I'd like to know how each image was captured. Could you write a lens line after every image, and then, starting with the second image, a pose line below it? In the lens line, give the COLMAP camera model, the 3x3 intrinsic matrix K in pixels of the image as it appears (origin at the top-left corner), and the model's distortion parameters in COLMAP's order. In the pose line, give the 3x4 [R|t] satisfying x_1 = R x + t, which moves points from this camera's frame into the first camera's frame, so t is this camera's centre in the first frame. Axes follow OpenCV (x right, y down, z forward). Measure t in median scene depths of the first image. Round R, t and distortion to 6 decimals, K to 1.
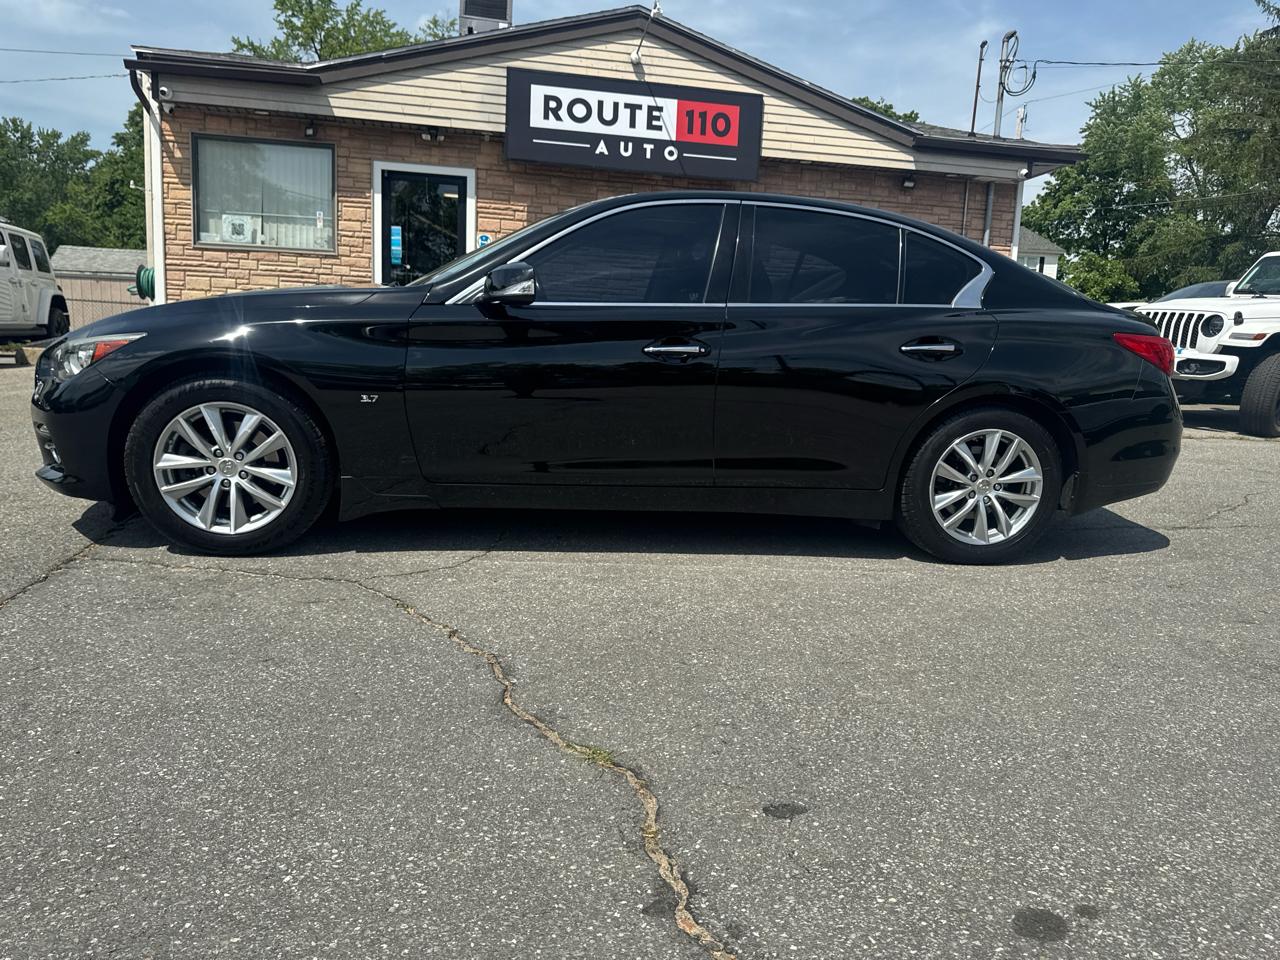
lens RADIAL K [[912.4, 0, 639.8], [0, 912.4, 483.5], [0, 0, 1]] dist [0.018507, -0.028874]
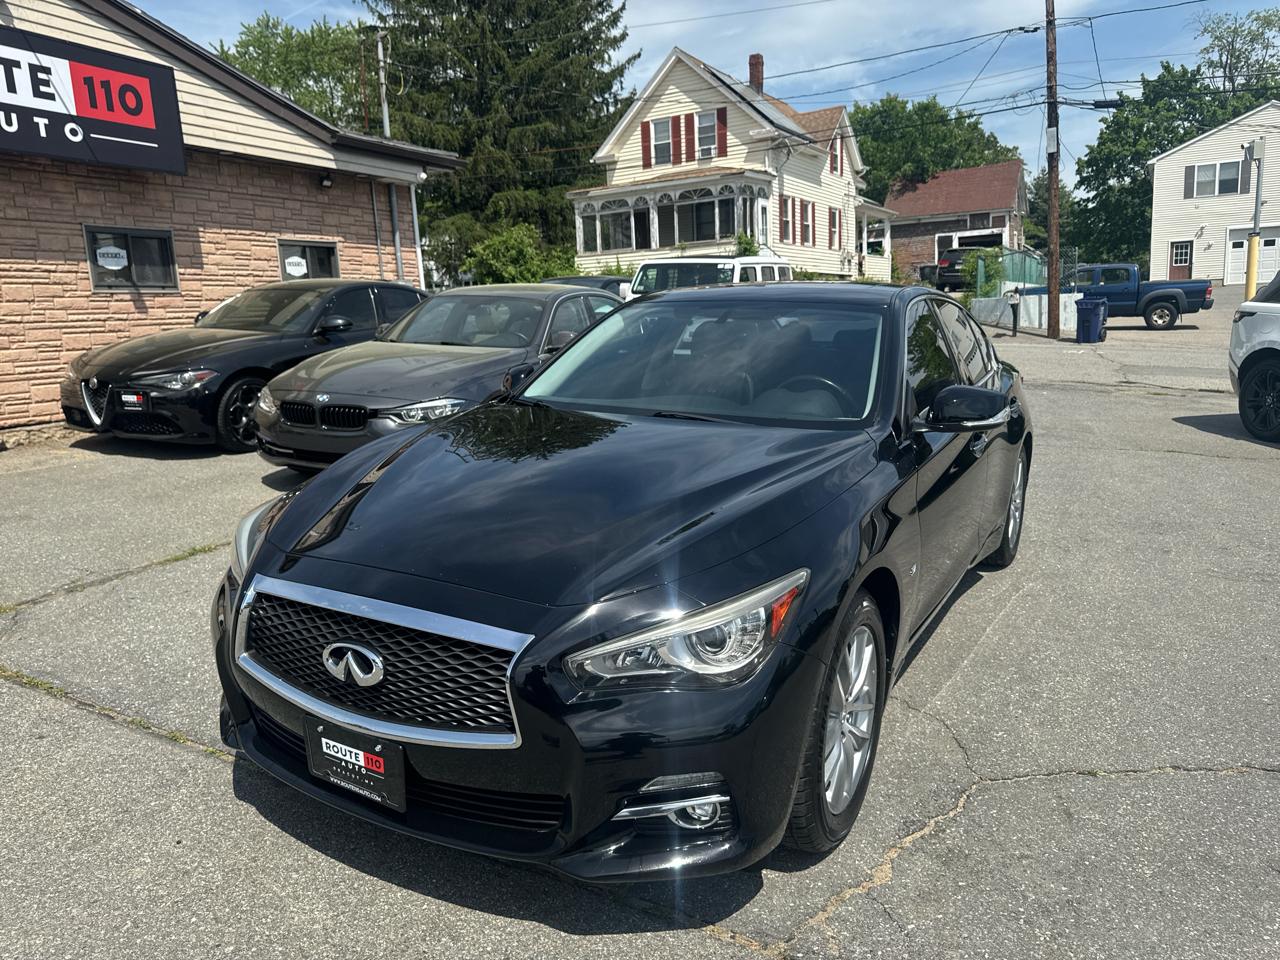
lens RADIAL K [[916.6, 0, 648.9], [0, 916.6, 476.6], [0, 0, 1]] dist [0.007930, -0.023689]
pose [[0.632450, -0.193542, 0.750032, -0.278407], [0.177237, 0.978752, 0.103111, -0.077657], [-0.754051, 0.067721, 0.653315, 0.172630]]
